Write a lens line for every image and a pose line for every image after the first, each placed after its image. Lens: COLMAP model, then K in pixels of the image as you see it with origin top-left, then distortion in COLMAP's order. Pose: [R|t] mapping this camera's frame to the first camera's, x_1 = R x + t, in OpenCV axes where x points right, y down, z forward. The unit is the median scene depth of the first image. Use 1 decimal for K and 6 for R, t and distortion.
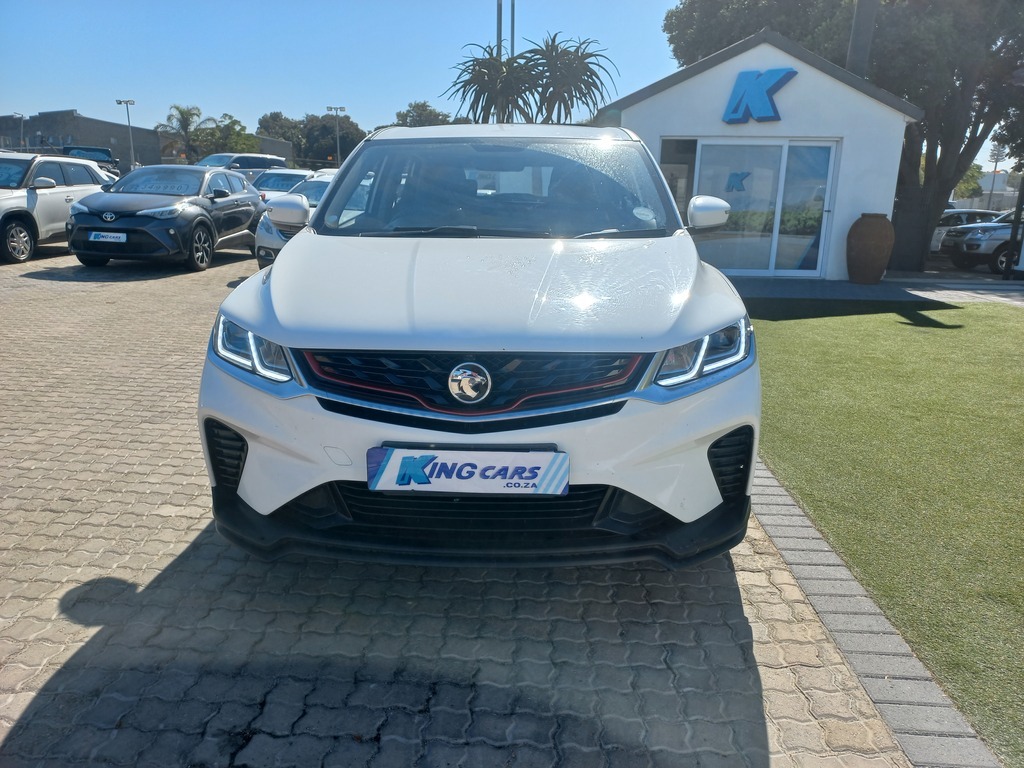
lens RADIAL K [[741.0, 0, 511.3], [0, 741.0, 376.9], [0, 0, 1]] dist [0.031204, -0.005200]
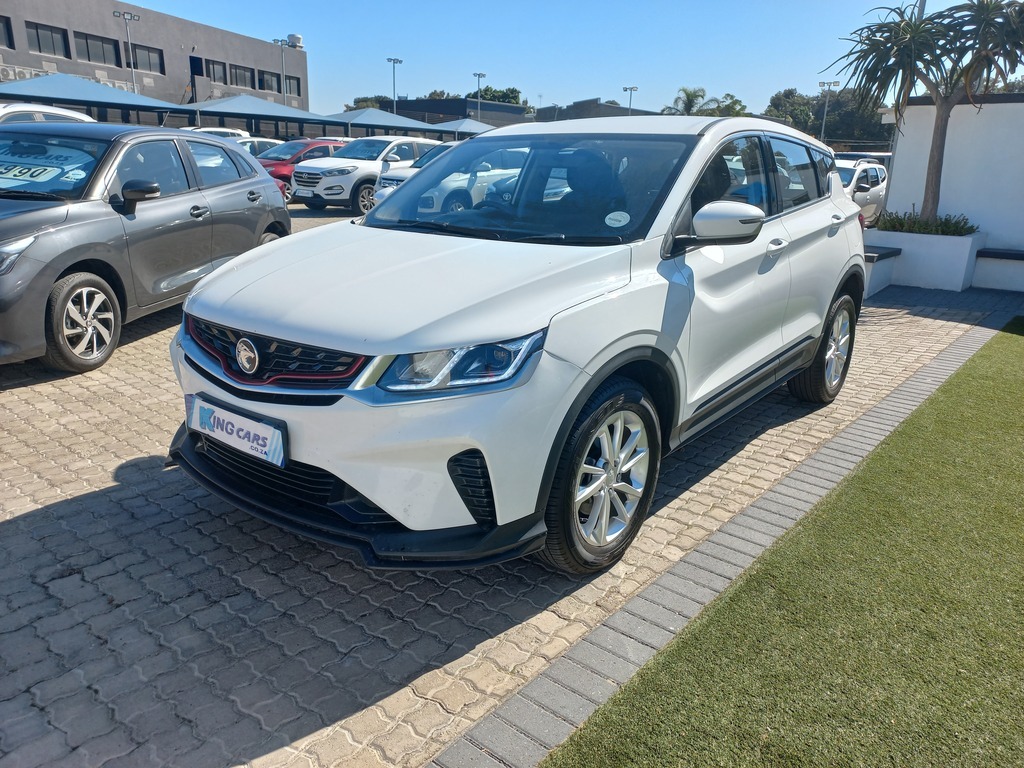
lens RADIAL K [[729.7, 0, 512.0], [0, 729.7, 384.0], [0, 0, 1]] dist [0.108920, -0.161227]
pose [[0.807613, 0.180811, -0.561309, 0.873383], [-0.160265, 0.983307, 0.086157, -0.107378], [0.567517, 0.020377, 0.823109, 0.250404]]
